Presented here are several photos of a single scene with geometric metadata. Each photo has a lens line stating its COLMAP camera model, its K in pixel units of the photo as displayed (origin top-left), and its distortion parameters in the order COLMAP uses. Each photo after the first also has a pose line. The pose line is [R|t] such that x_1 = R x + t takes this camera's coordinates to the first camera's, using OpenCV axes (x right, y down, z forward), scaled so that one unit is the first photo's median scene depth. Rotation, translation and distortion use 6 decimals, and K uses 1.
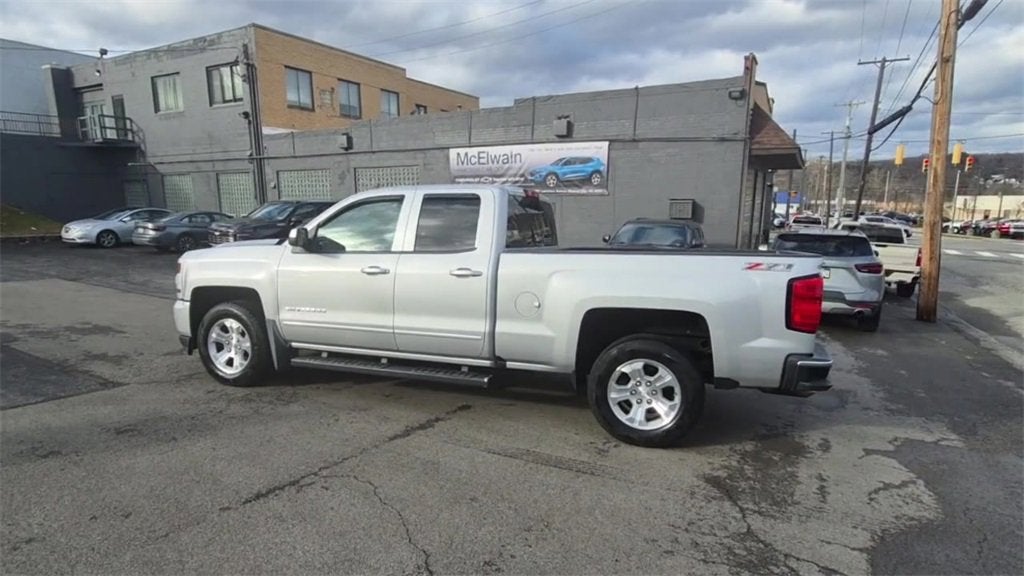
lens RADIAL K [[552.7, 0, 510.0], [0, 552.7, 288.1], [0, 0, 1]] dist [0.003201, 0.000657]
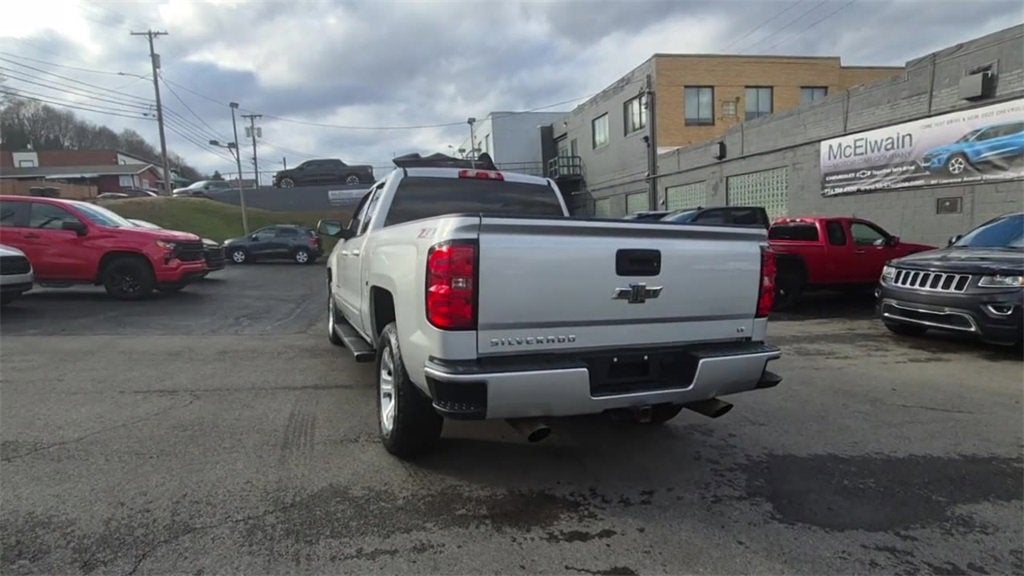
lens RADIAL K [[552.7, 0, 510.0], [0, 552.7, 288.1], [0, 0, 1]] dist [0.003201, 0.000657]
pose [[0.665645, 0.046268, -0.744833, 0.229619], [-0.074306, 0.997226, -0.004460, 0.005383], [0.742560, 0.058314, 0.667236, 0.126071]]
